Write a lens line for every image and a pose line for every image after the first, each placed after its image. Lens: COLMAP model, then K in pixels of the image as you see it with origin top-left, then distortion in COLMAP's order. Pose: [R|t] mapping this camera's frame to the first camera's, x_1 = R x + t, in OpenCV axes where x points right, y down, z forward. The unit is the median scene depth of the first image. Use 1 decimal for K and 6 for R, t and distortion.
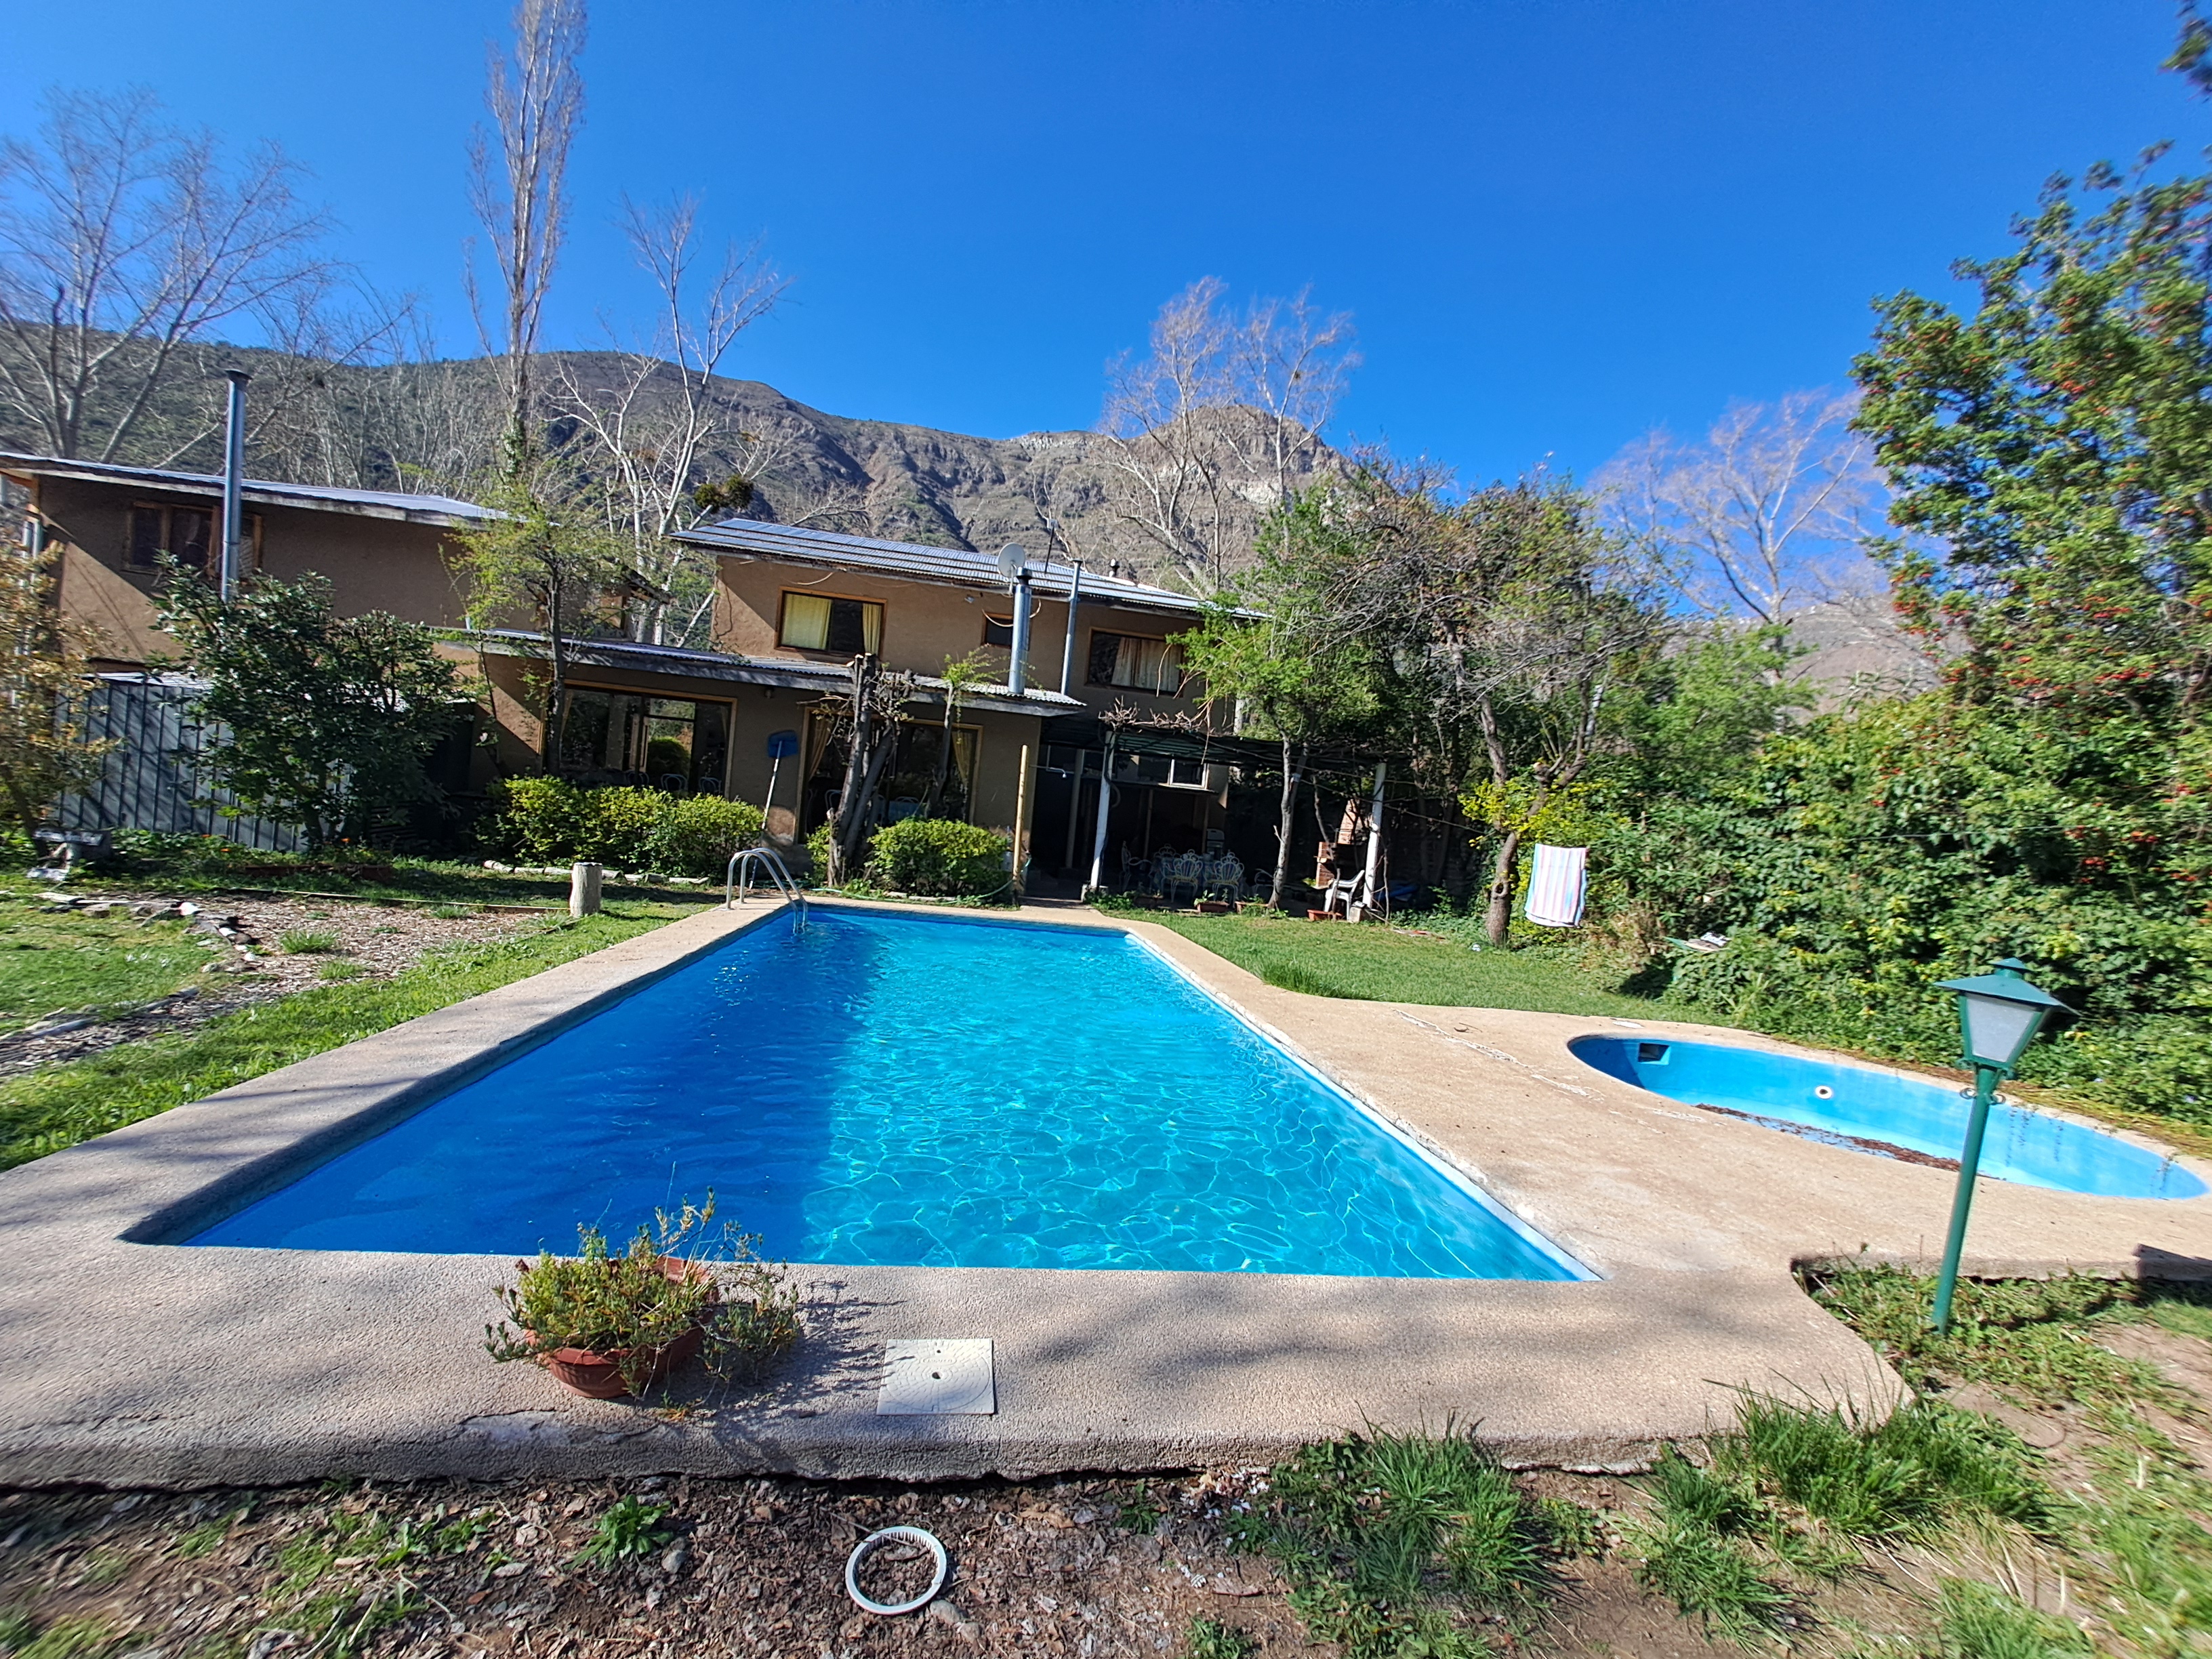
lens RADIAL K [[872.4, 0, 1109.7], [0, 872.4, 838.9], [0, 0, 1]] dist [0.000295, 0.000091]
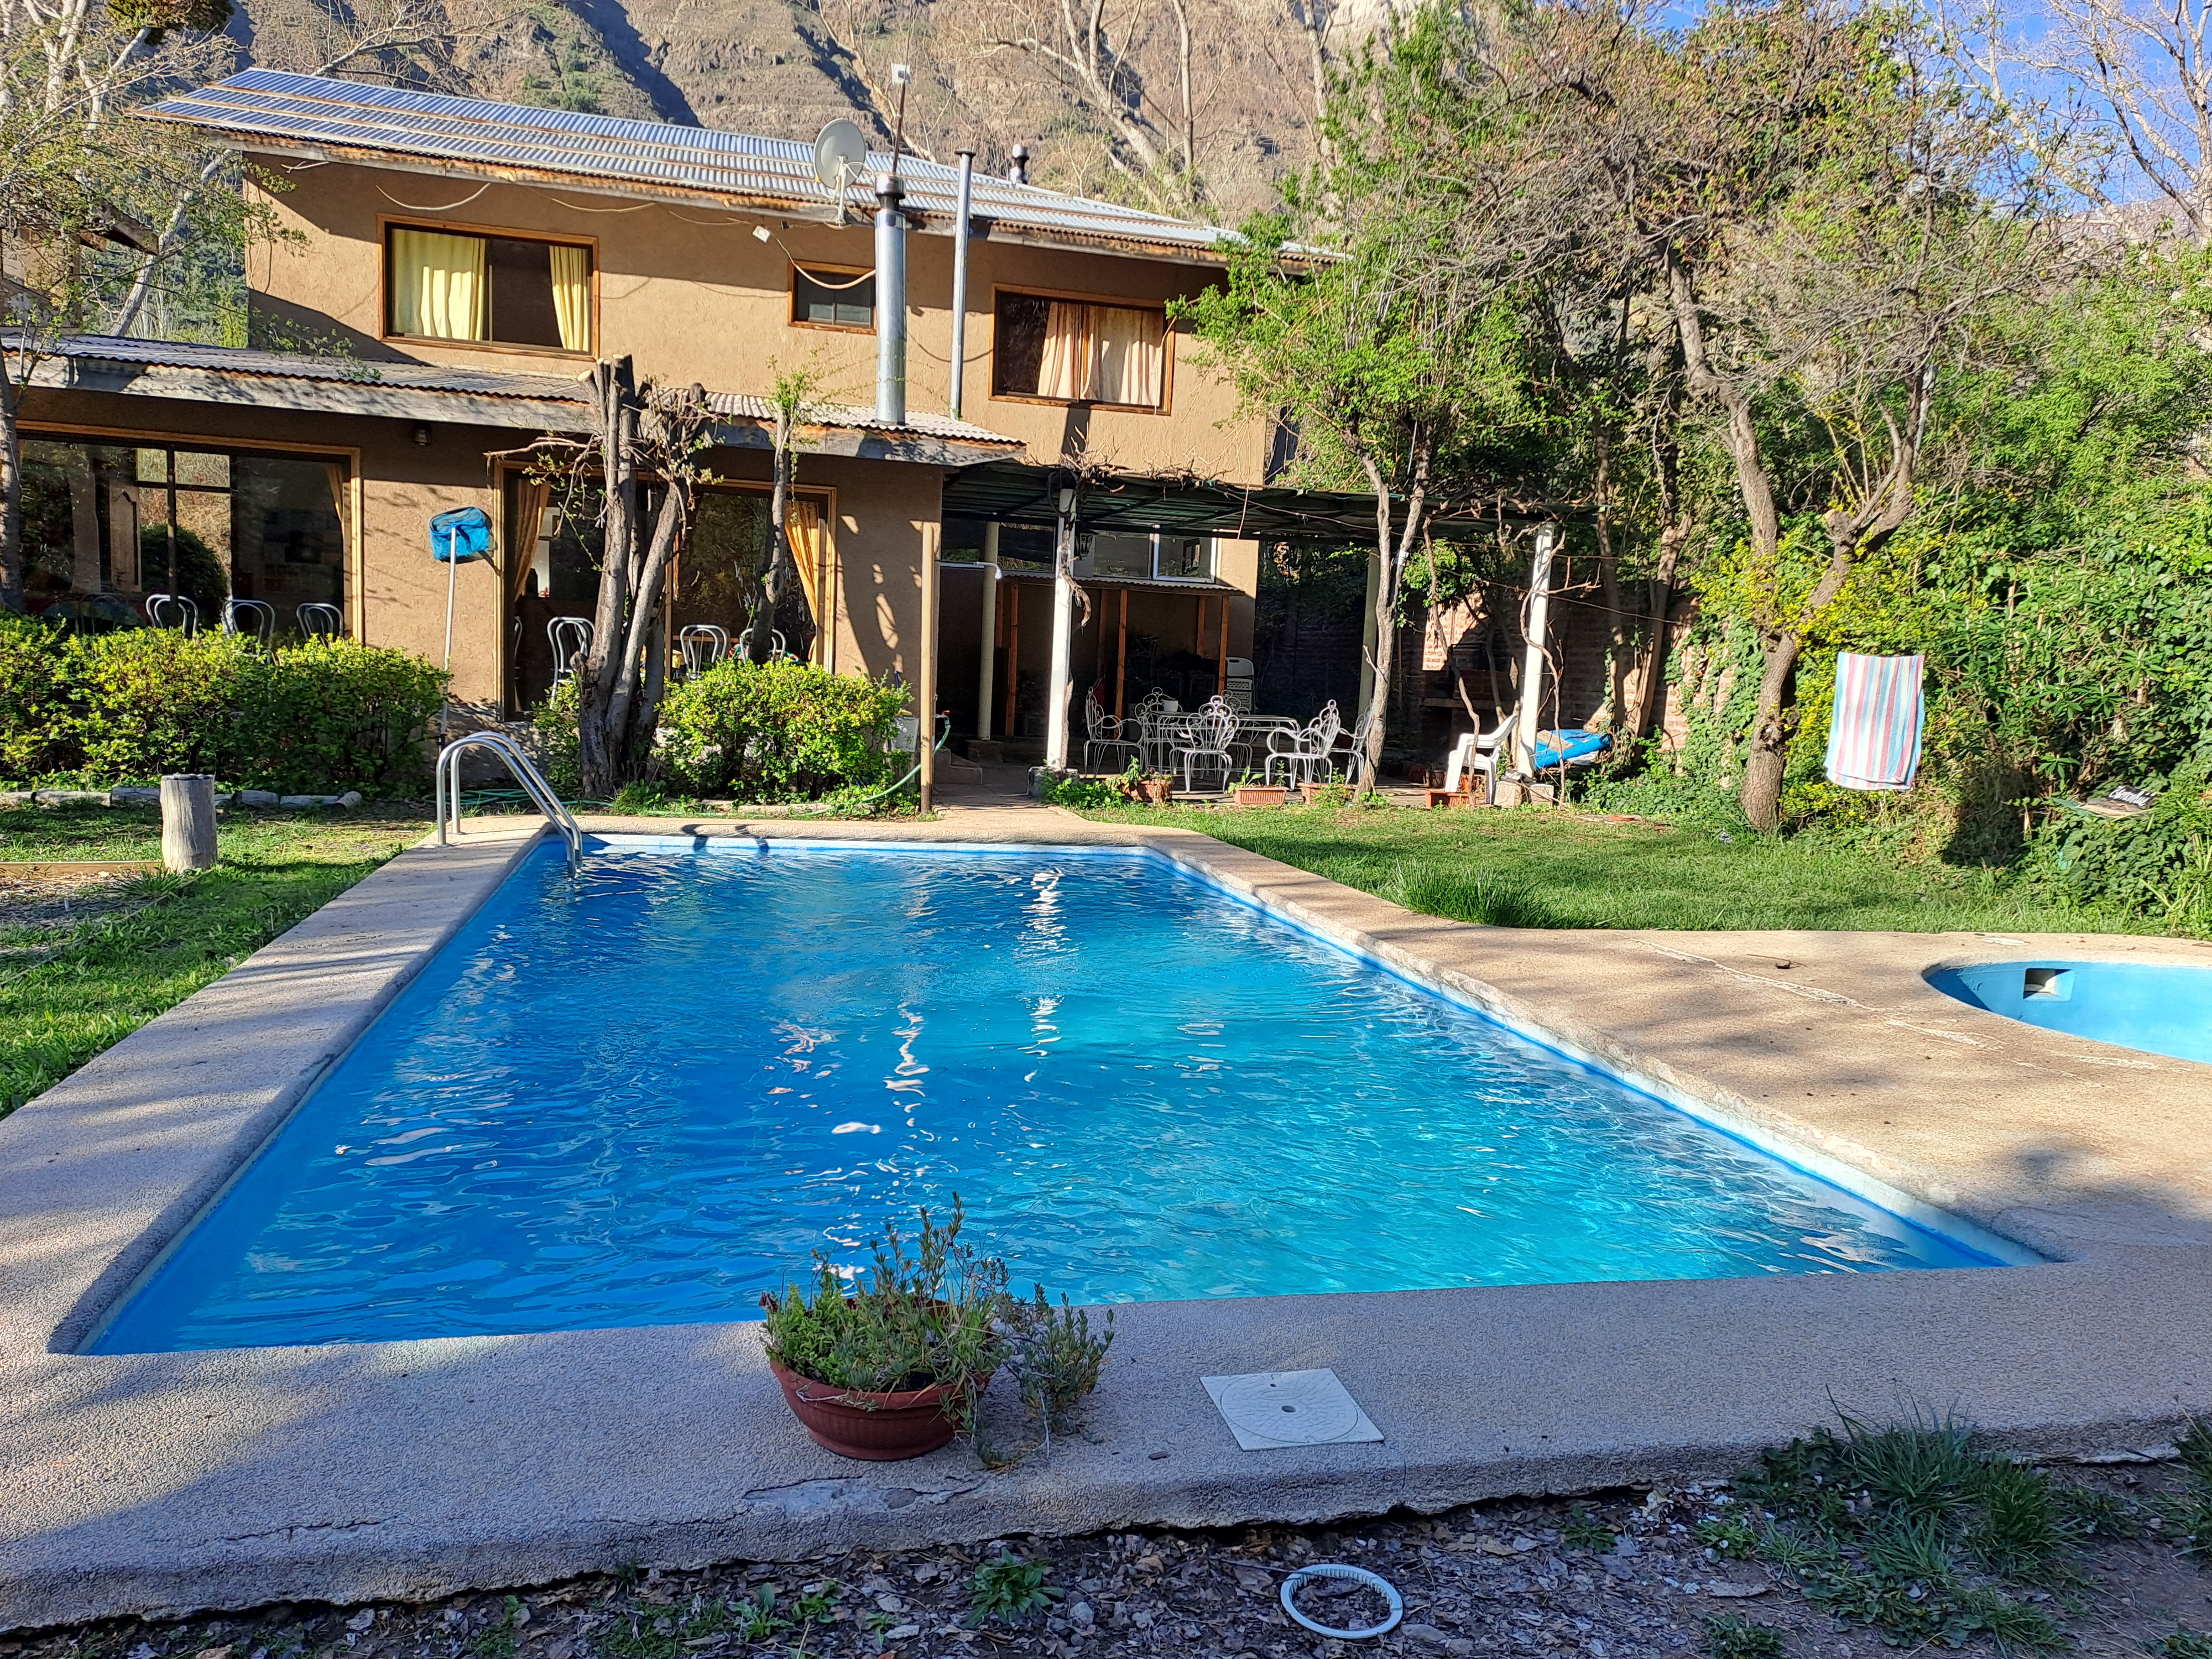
lens RADIAL K [[1621.6, 0, 1147.1], [0, 1621.6, 864.9], [0, 0, 1]] dist [0.046108, -0.006966]
pose [[0.994235, -0.061473, 0.087855, -0.095818], [0.051026, 0.991870, 0.116574, -0.005864], [-0.094307, -0.111419, 0.989289, -0.077401]]
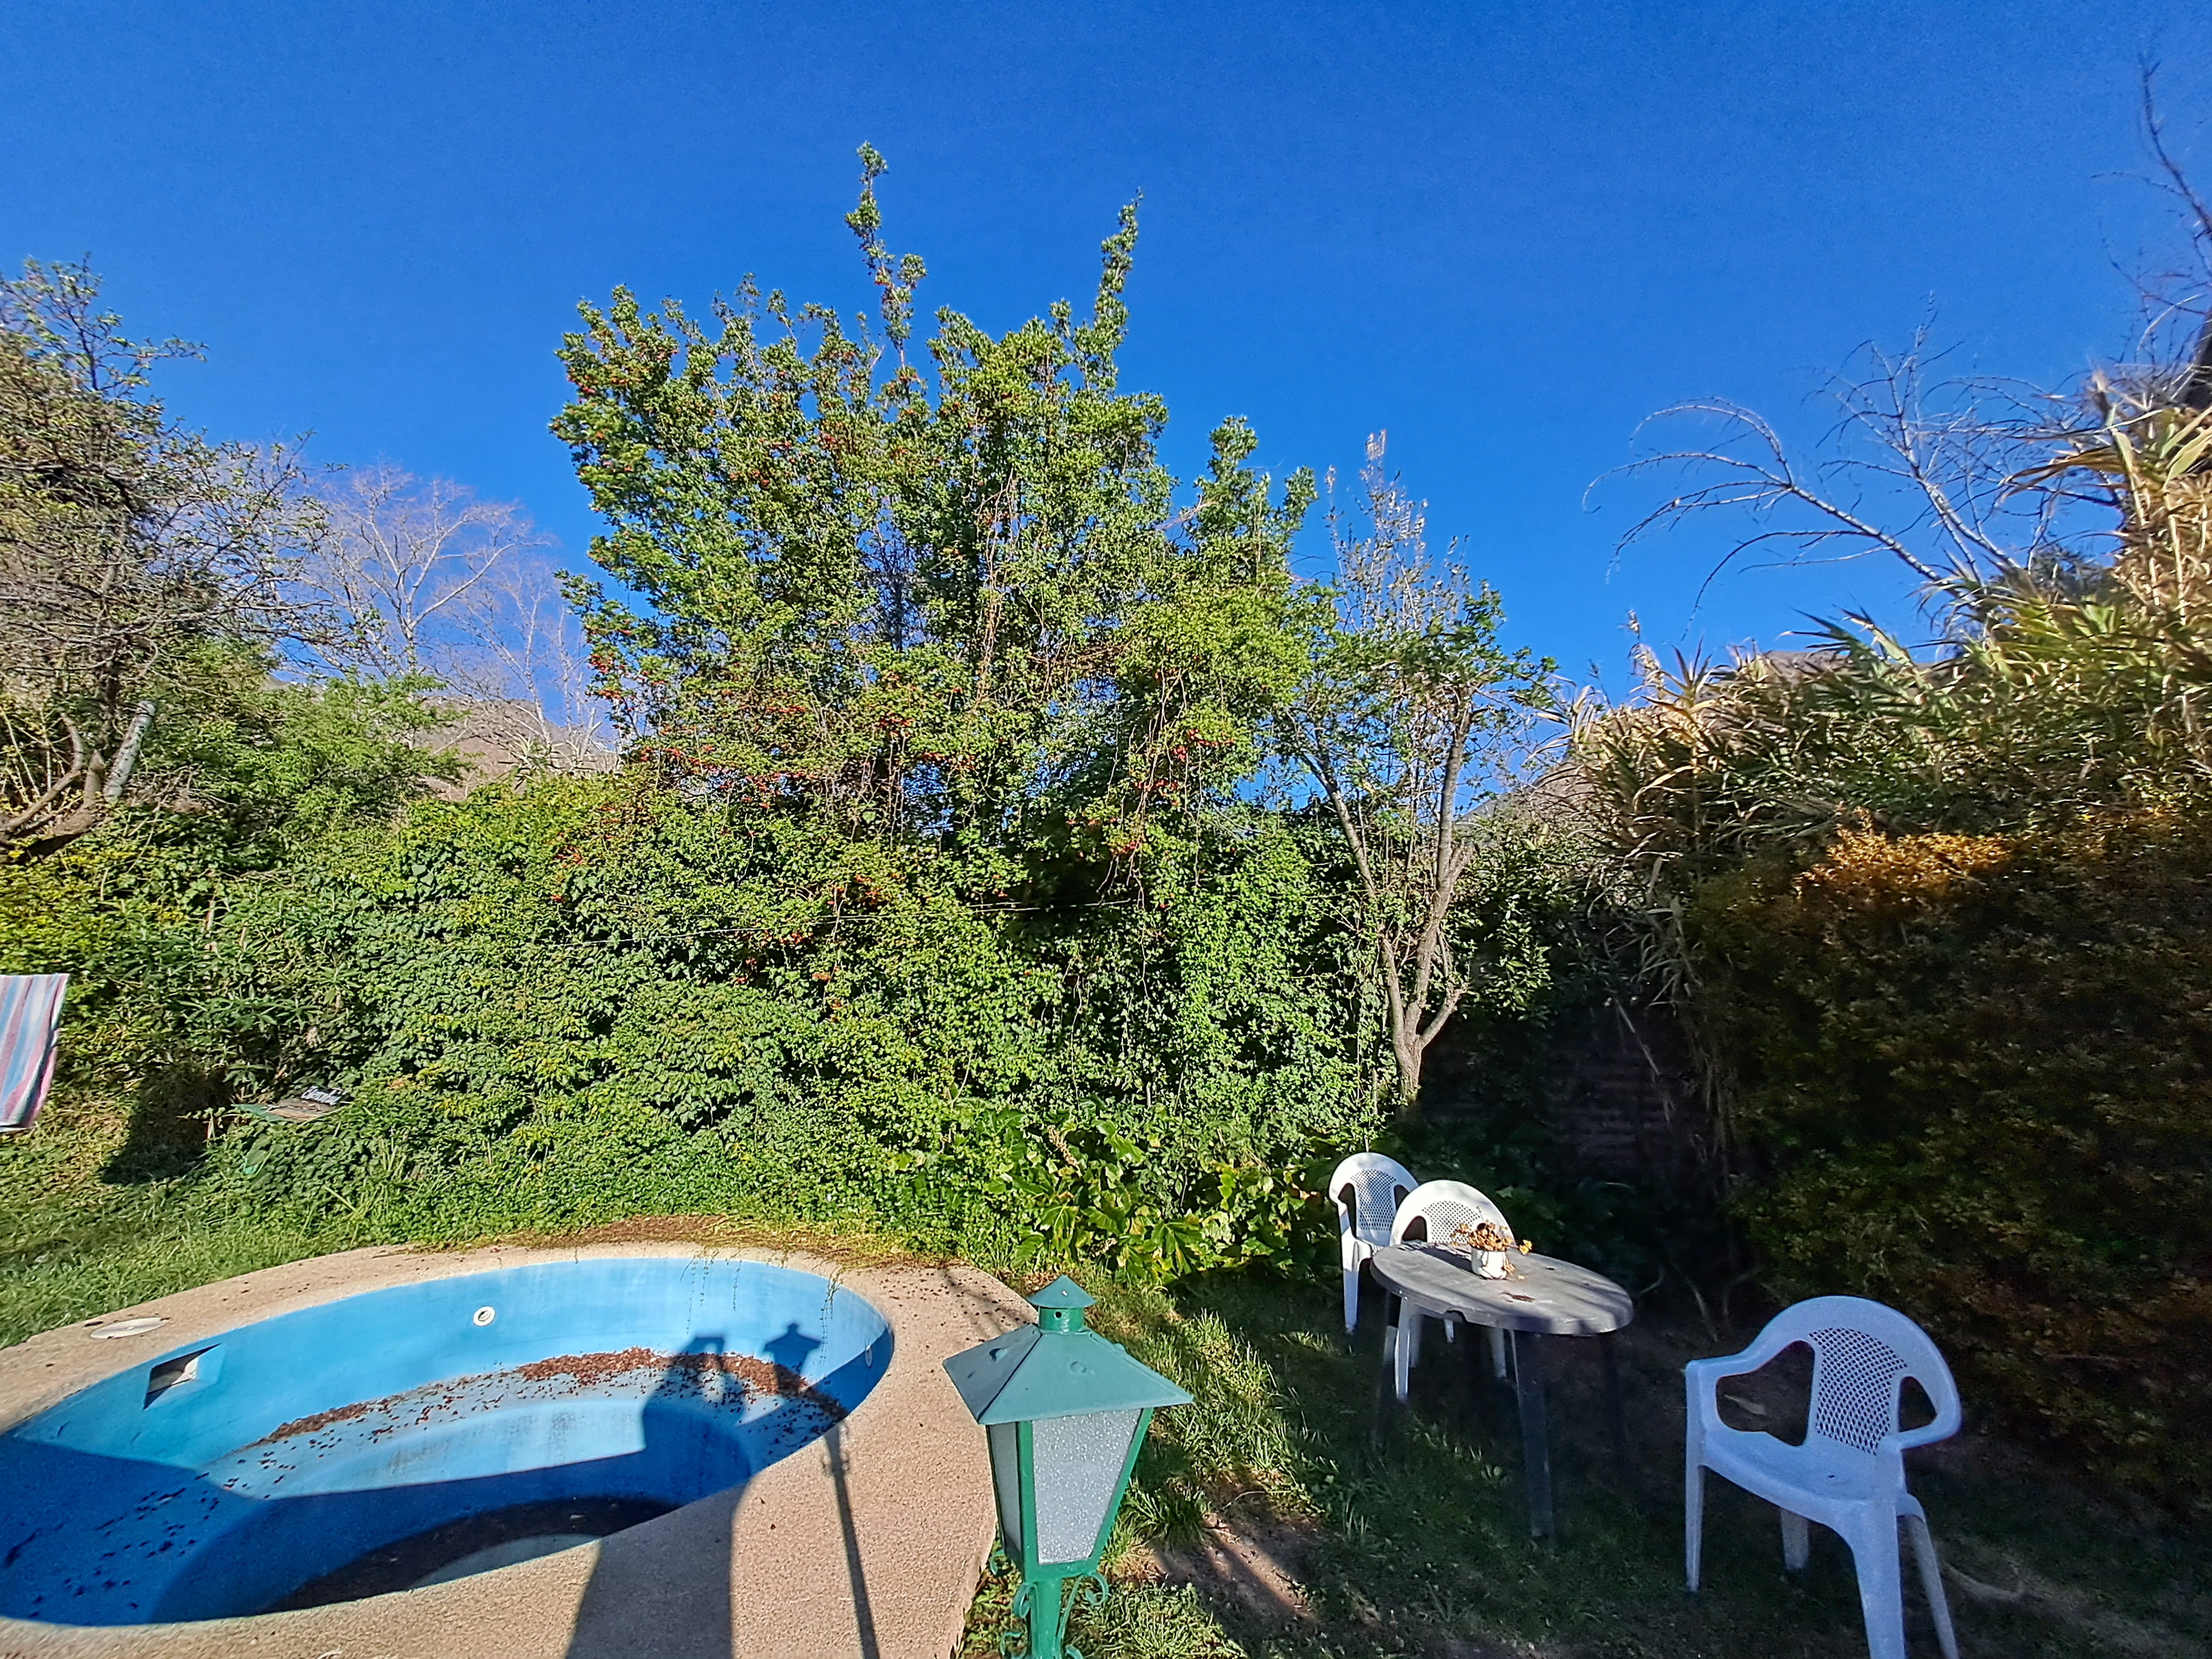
lens RADIAL K [[871.9, 0, 1097.4], [0, 871.9, 822.7], [0, 0, 1]] dist [0.006308, -0.003848]
pose [[0.239506, 0.094020, 0.966332, 0.168651], [0.013725, 0.994873, -0.100199, -0.019257], [-0.970798, 0.037261, 0.236987, 0.260138]]
